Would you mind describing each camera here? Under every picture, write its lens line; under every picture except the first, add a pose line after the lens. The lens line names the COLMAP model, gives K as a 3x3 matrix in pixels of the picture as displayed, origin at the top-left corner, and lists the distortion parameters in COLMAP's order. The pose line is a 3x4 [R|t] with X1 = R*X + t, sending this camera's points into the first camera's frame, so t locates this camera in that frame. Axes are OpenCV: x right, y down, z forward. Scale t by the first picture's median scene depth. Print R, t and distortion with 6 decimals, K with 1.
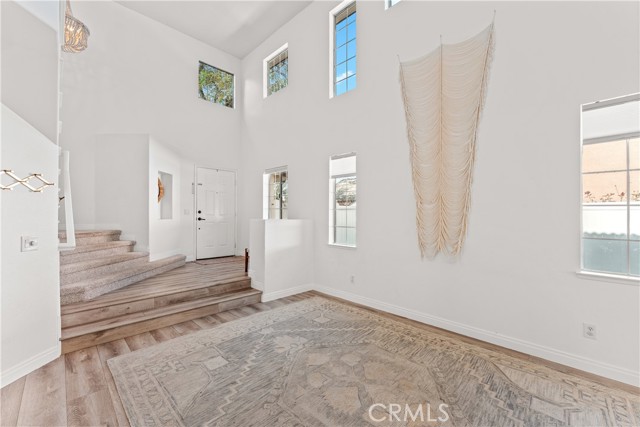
lens RADIAL K [[262.0, 0, 320.5], [0, 262.0, 211.8], [0, 0, 1]] dist [-0.008084, 0.000214]
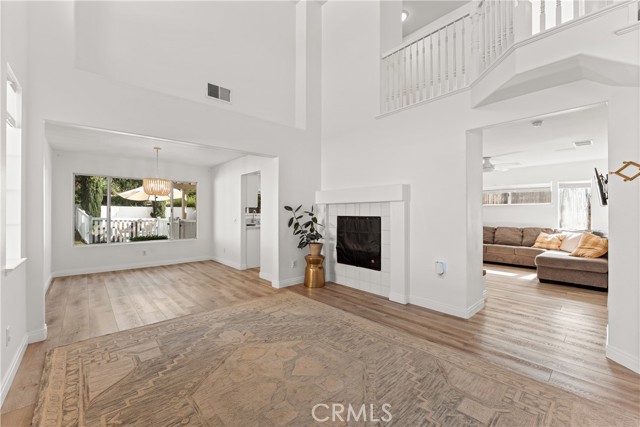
lens RADIAL K [[262.0, 0, 318.0], [0, 262.0, 212.9], [0, 0, 1]] dist [-0.008084, 0.000214]
pose [[-0.998038, -0.009716, 0.061847, -0.010375], [-0.010110, 0.999930, -0.006072, 0.038596], [-0.061783, -0.006685, -0.998067, 1.293623]]
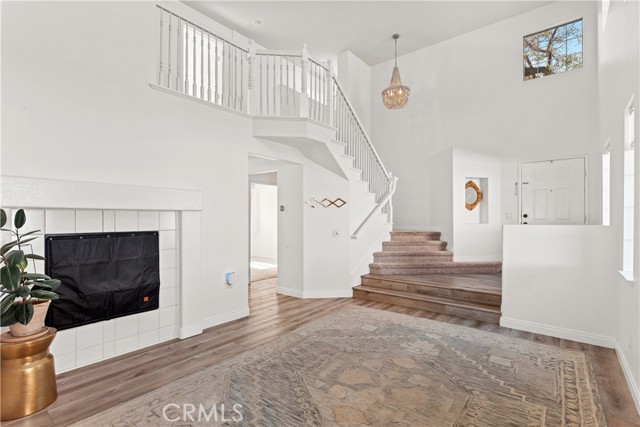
lens RADIAL K [[310.4, 0, 316.2], [0, 310.4, 217.8], [0, 0, 1]] dist [0.000254, 0.000880]
pose [[0.096778, -0.008078, -0.995273, 0.878300], [0.009989, 0.999925, -0.007144, 0.013355], [0.995256, -0.009250, 0.096851, 0.428169]]
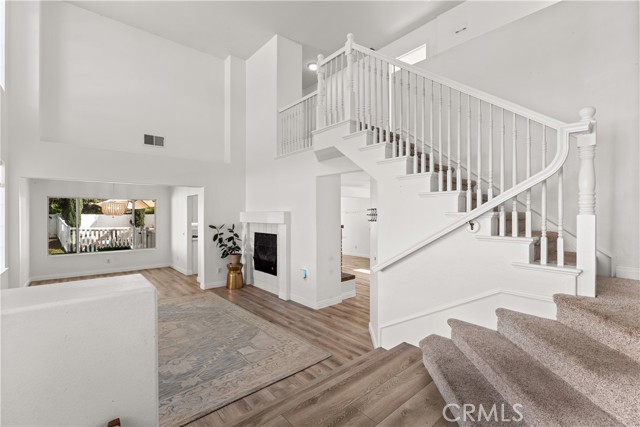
lens RADIAL K [[282.4, 0, 319.2], [0, 282.4, 214.0], [0, 0, 1]] dist [-0.001244, -0.001151]
pose [[-0.997195, -0.007336, 0.074485, -0.645541], [-0.007938, 0.999938, -0.007790, -0.073883], [-0.074423, -0.008359, -0.997192, 1.784620]]
